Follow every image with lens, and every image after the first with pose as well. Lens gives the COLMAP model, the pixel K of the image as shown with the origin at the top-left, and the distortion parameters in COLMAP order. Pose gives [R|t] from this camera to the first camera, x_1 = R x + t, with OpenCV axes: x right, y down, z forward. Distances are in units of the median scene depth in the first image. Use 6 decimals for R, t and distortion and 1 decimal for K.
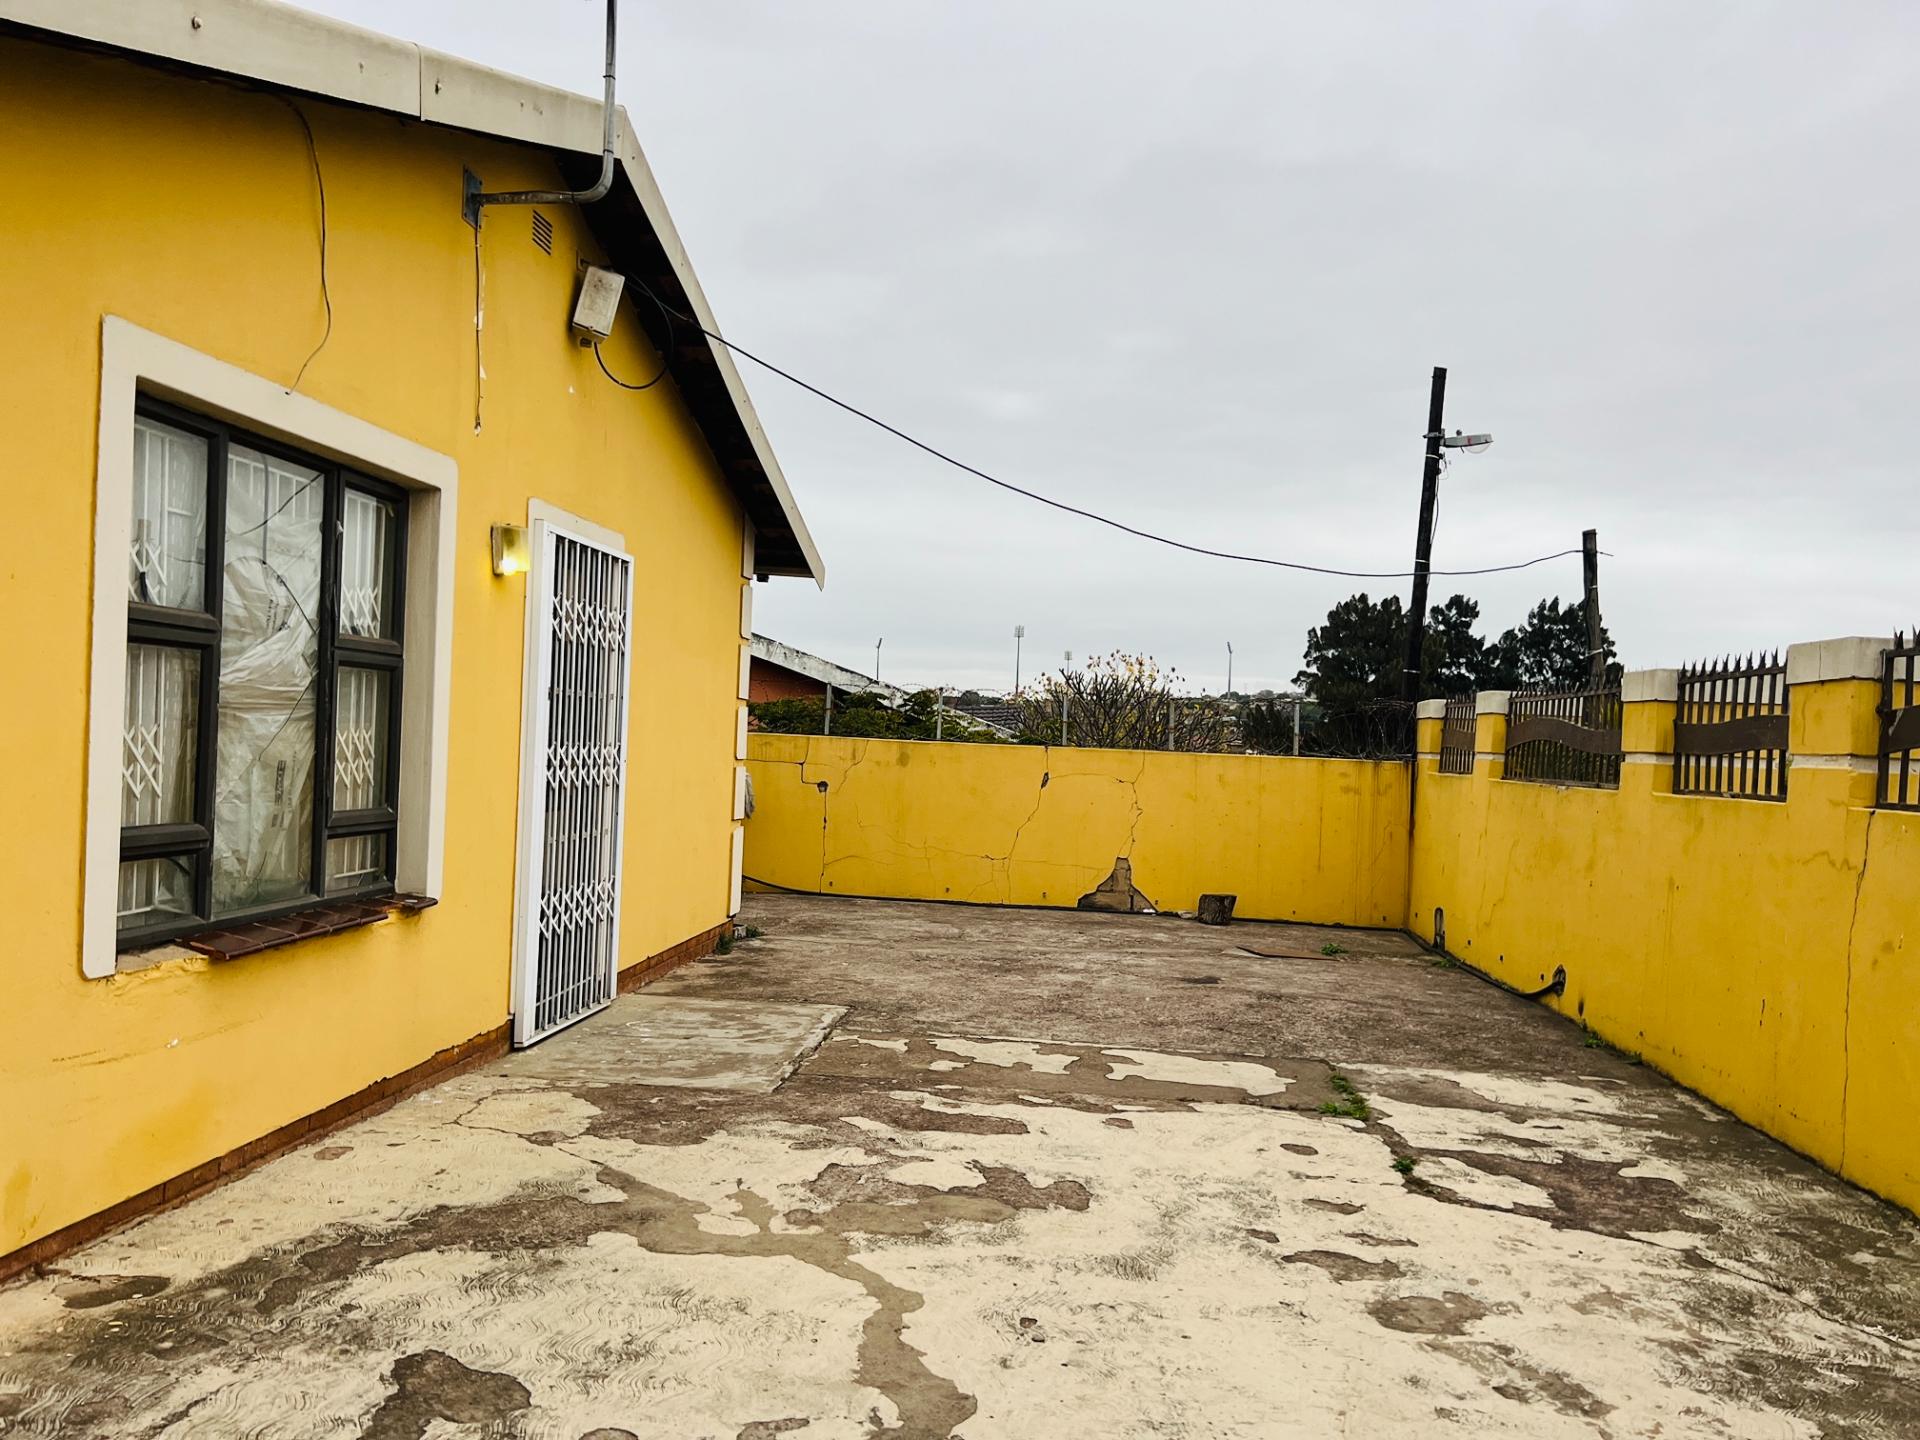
lens RADIAL K [[1439.5, 0, 969.1], [0, 1439.5, 730.7], [0, 0, 1]] dist [0.057054, -0.059973]
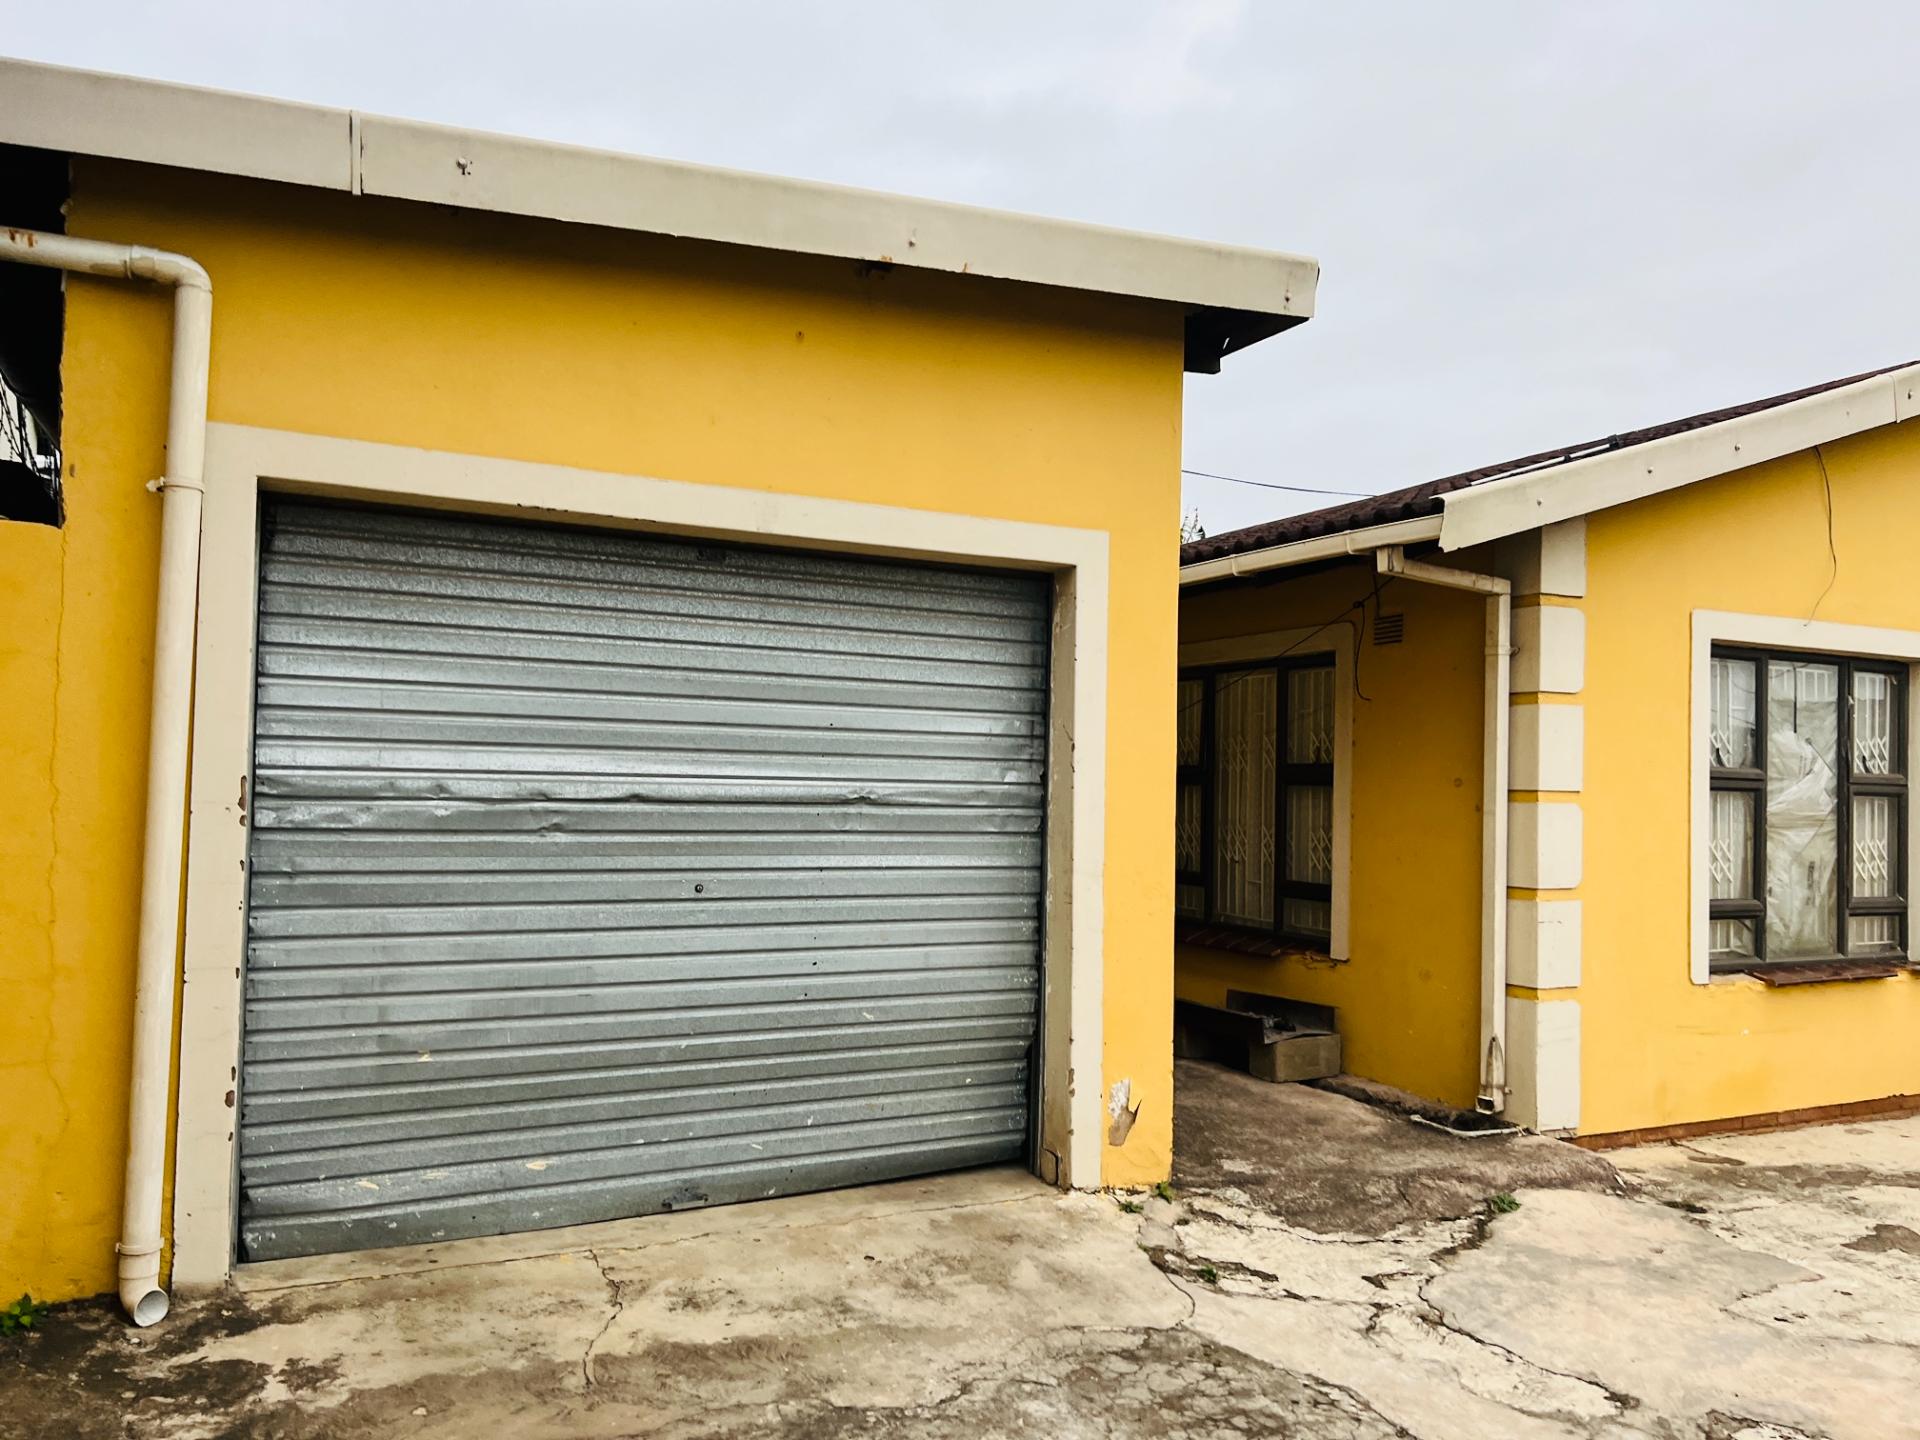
lens RADIAL K [[1422.7, 0, 990.5], [0, 1422.7, 749.7], [0, 0, 1]] dist [0.055930, -0.057268]
pose [[0.544631, -0.045541, -0.837439, 0.295714], [0.002563, 0.998610, -0.052638, -0.017344], [0.838672, 0.026522, 0.543991, -0.491155]]
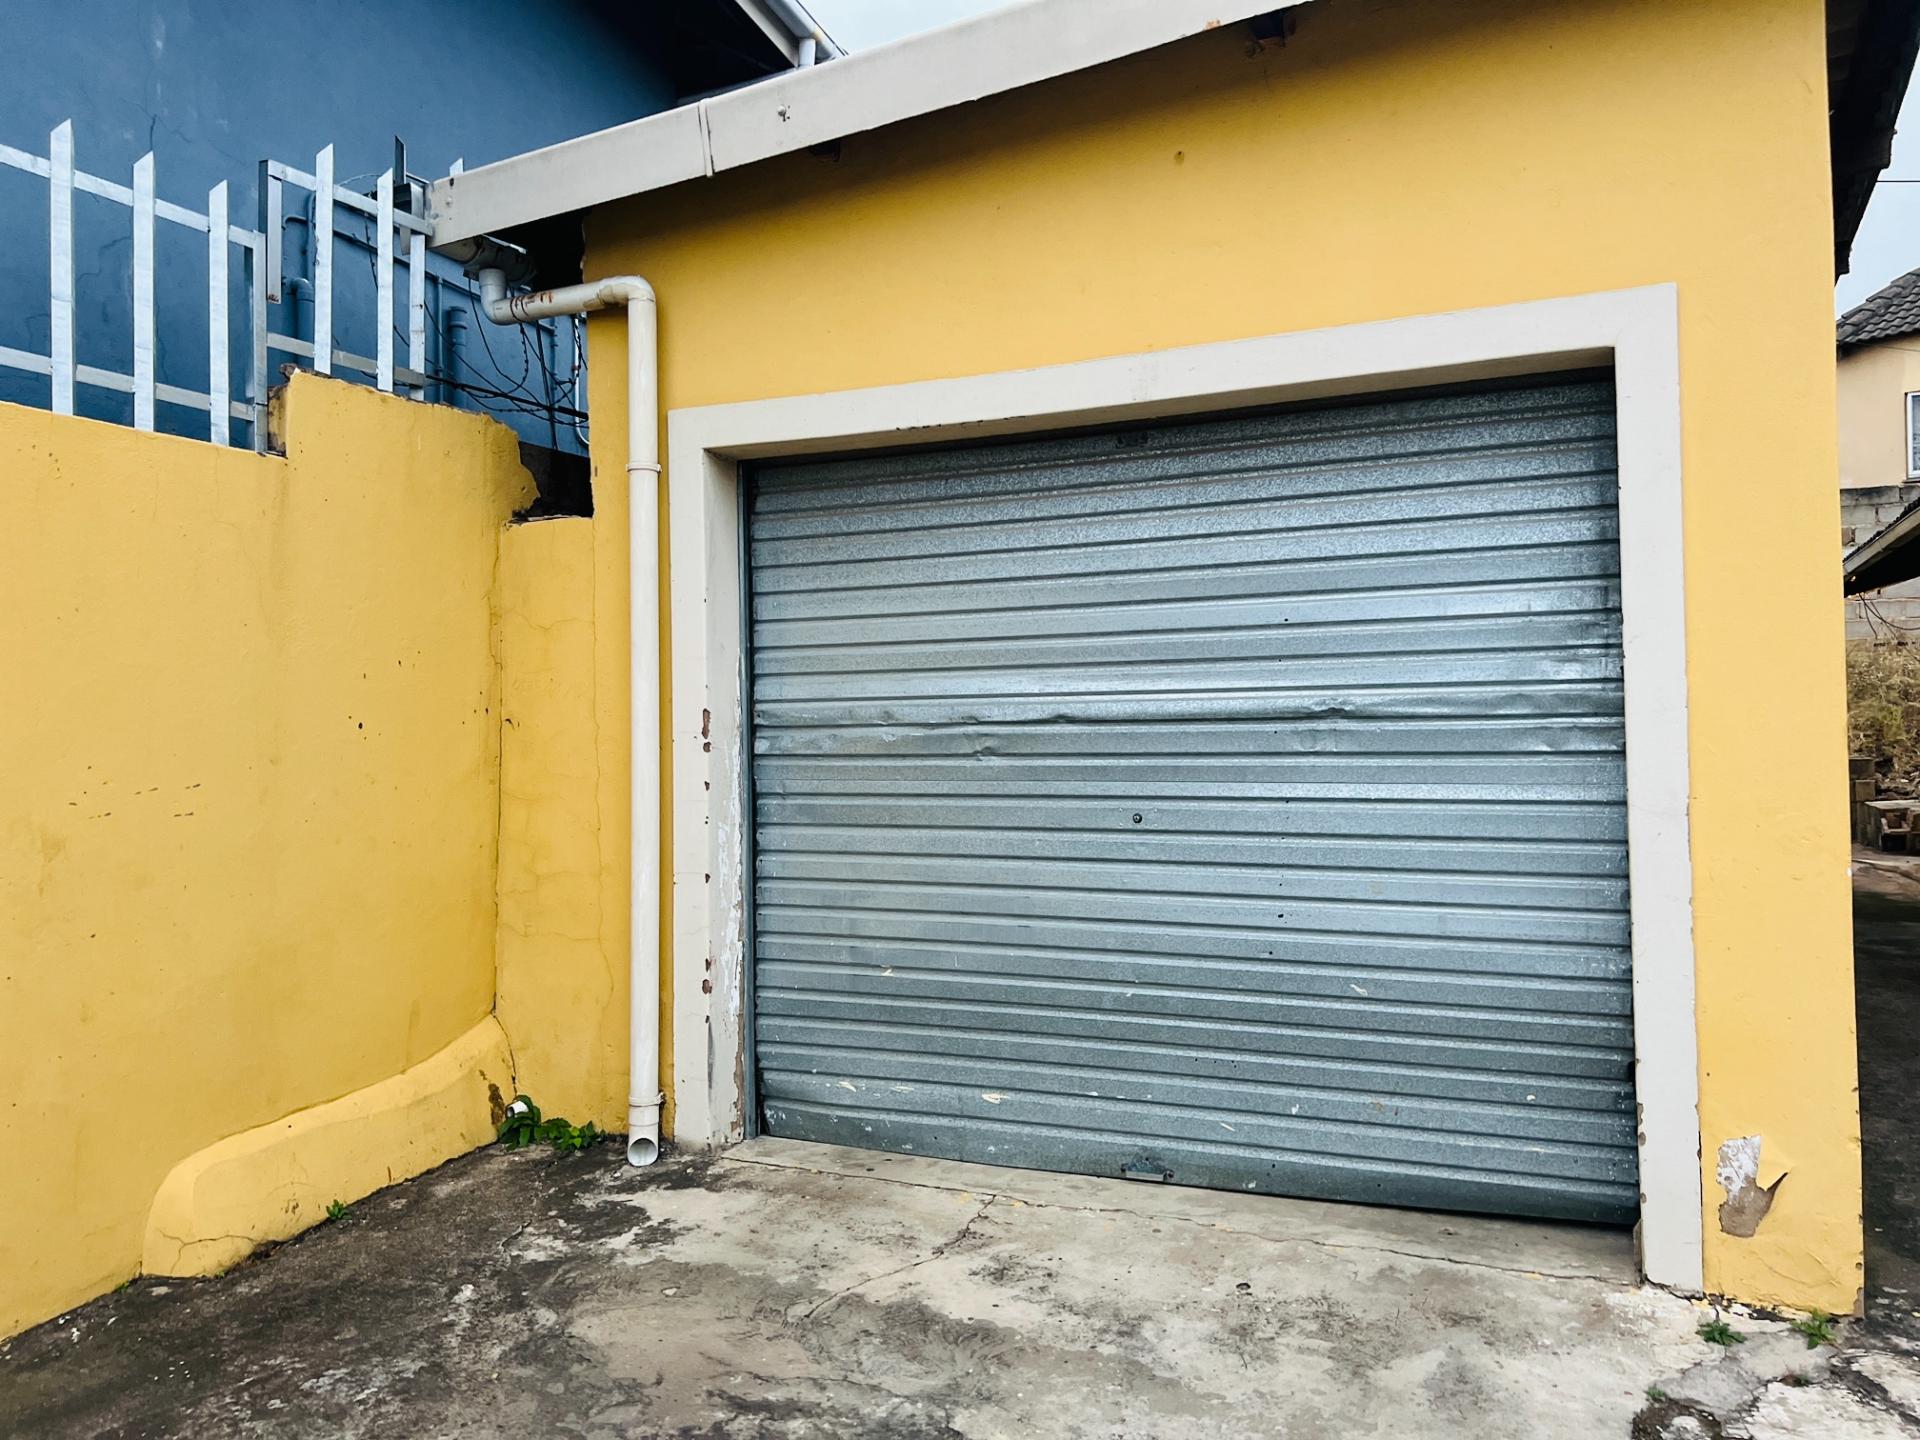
lens RADIAL K [[1413.5, 0, 969.0], [0, 1413.5, 718.9], [0, 0, 1]] dist [0.071323, -0.085777]
pose [[-0.306429, -0.049725, -0.950594, 0.220724], [0.004880, 0.998539, -0.053806, 0.008637], [0.951881, -0.021126, -0.305738, -0.000358]]
